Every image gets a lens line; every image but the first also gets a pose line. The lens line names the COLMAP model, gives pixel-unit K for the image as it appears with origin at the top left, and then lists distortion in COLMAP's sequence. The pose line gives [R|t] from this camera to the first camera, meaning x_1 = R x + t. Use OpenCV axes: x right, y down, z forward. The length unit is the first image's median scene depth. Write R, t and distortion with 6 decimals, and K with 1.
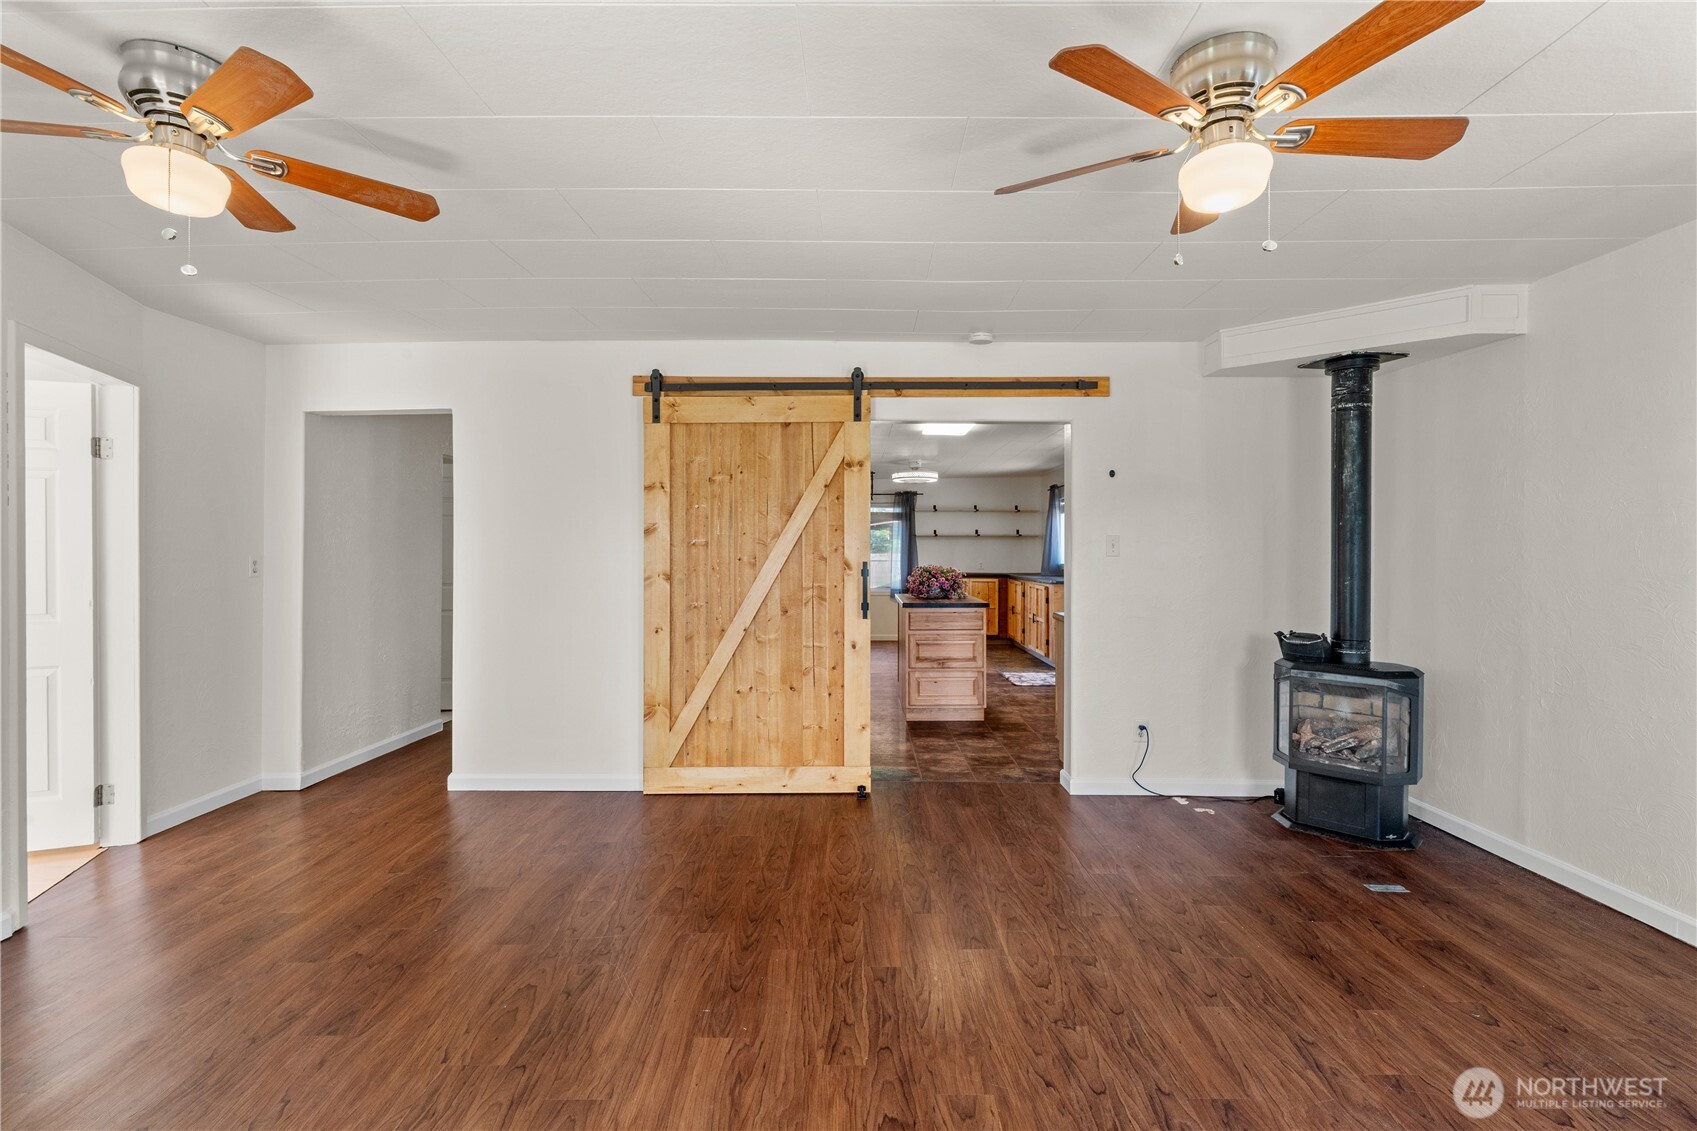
lens RADIAL K [[782.7, 0, 851.3], [0, 782.7, 551.3], [0, 0, 1]] dist [-0.007058, 0.002899]
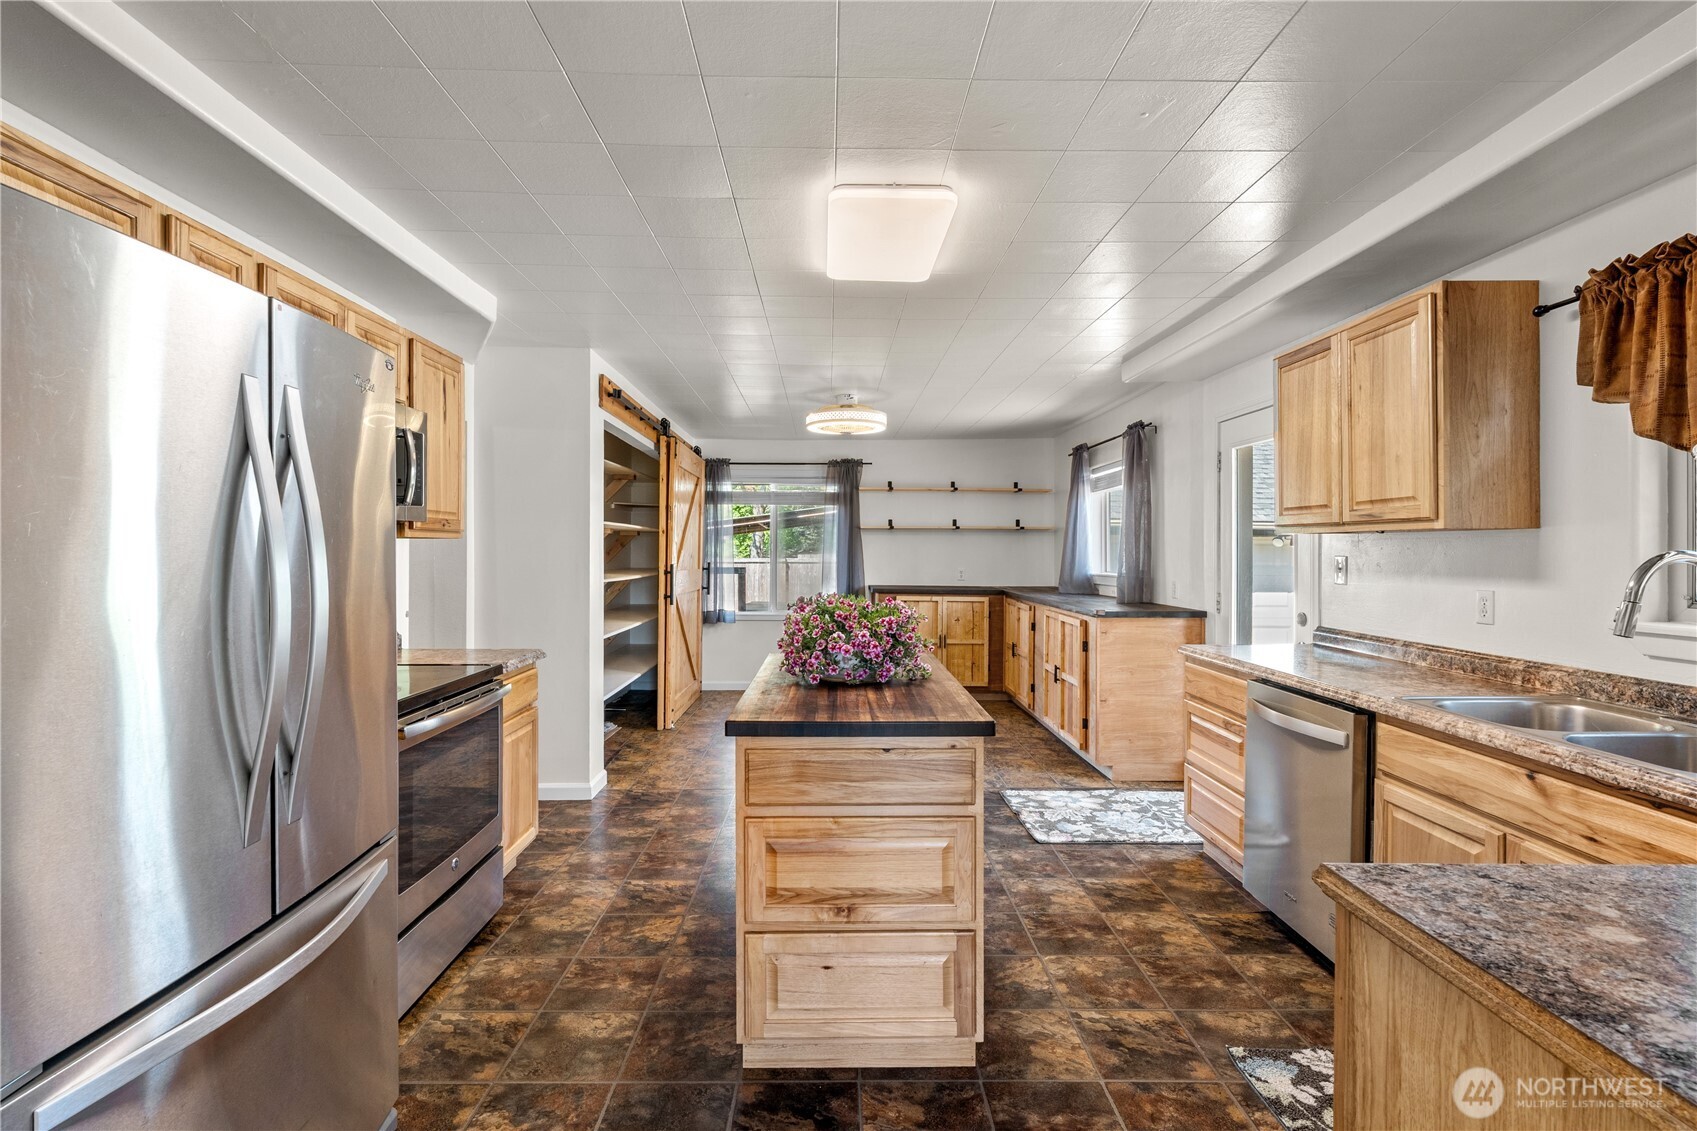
lens RADIAL K [[782.7, 0, 845.8], [0, 782.7, 561.1], [0, 0, 1]] dist [-0.007058, 0.002899]
pose [[0.999754, 0.003376, 0.021899, 0.151063], [-0.003690, 0.999891, 0.014324, -0.005484], [-0.021848, -0.014401, 0.999658, 0.956620]]
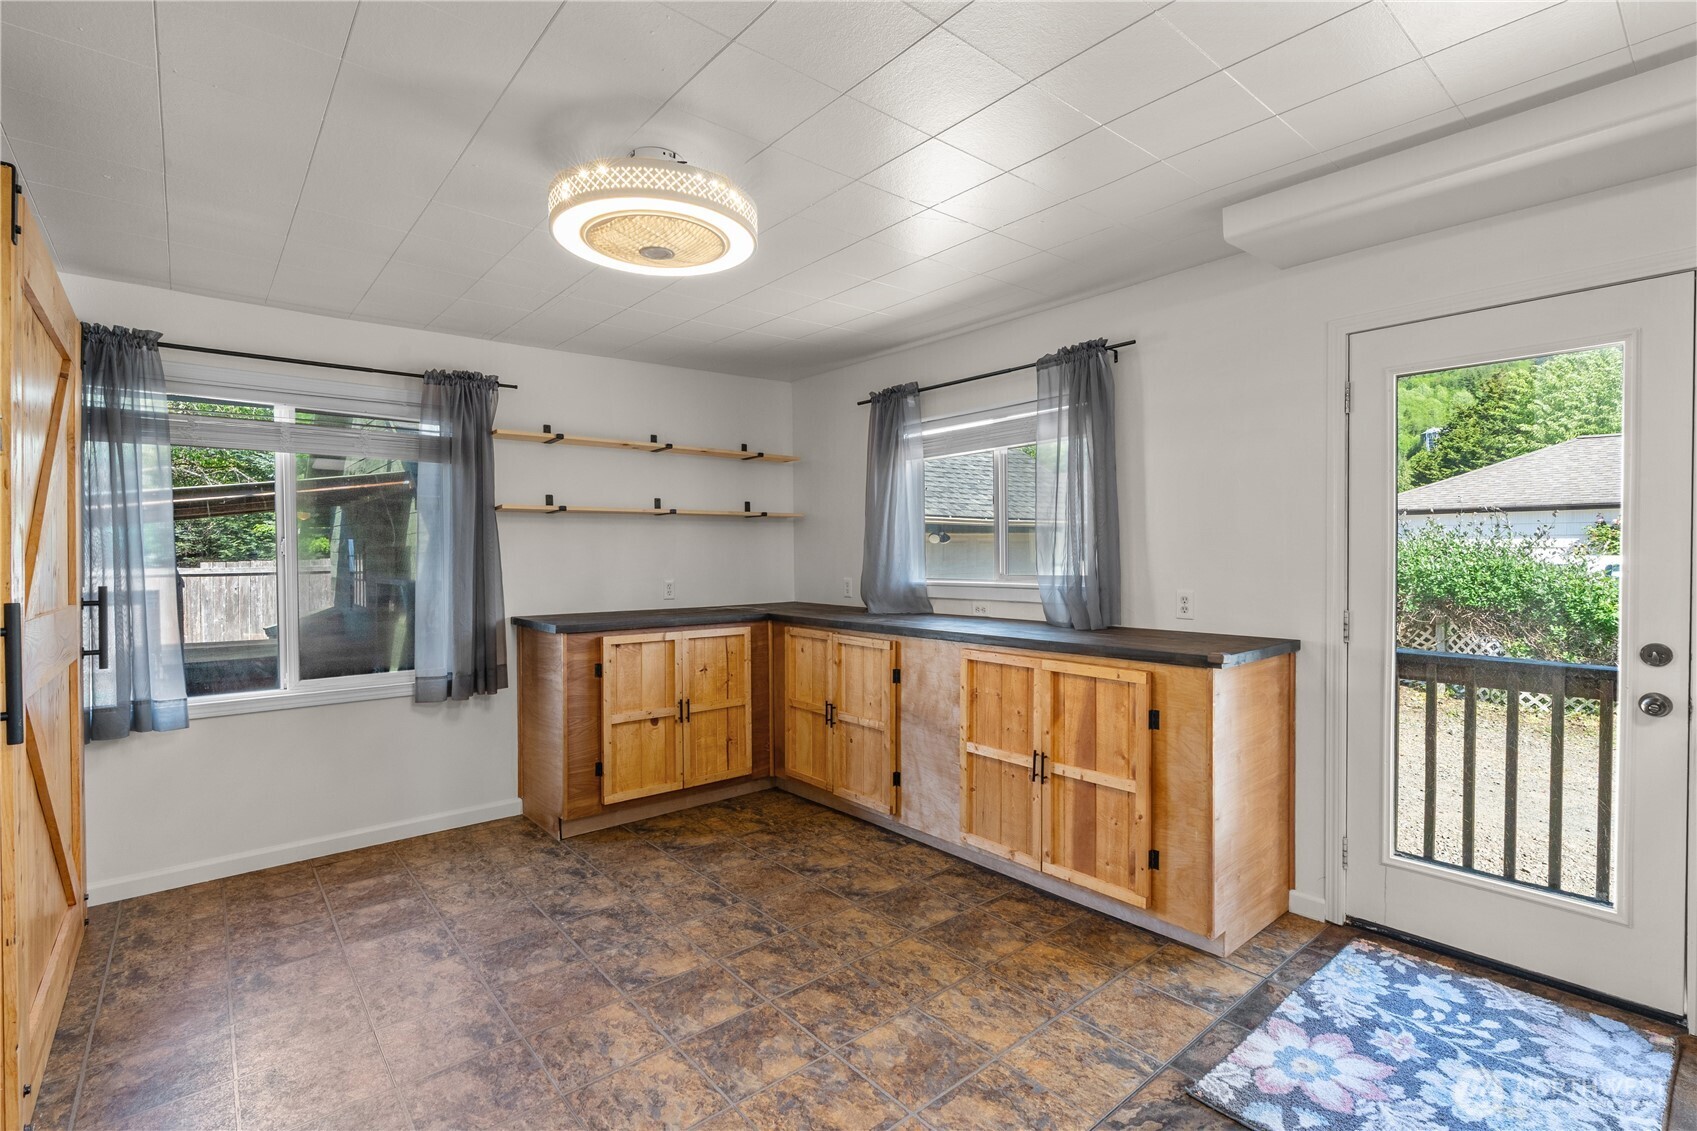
lens RADIAL K [[782.7, 0, 845.3], [0, 782.7, 566.1], [0, 0, 1]] dist [-0.007058, 0.002899]
pose [[0.764156, -0.018773, 0.644758, -0.054014], [0.007105, 0.999761, 0.020688, -0.003481], [-0.644992, -0.011228, 0.764107, 1.739633]]
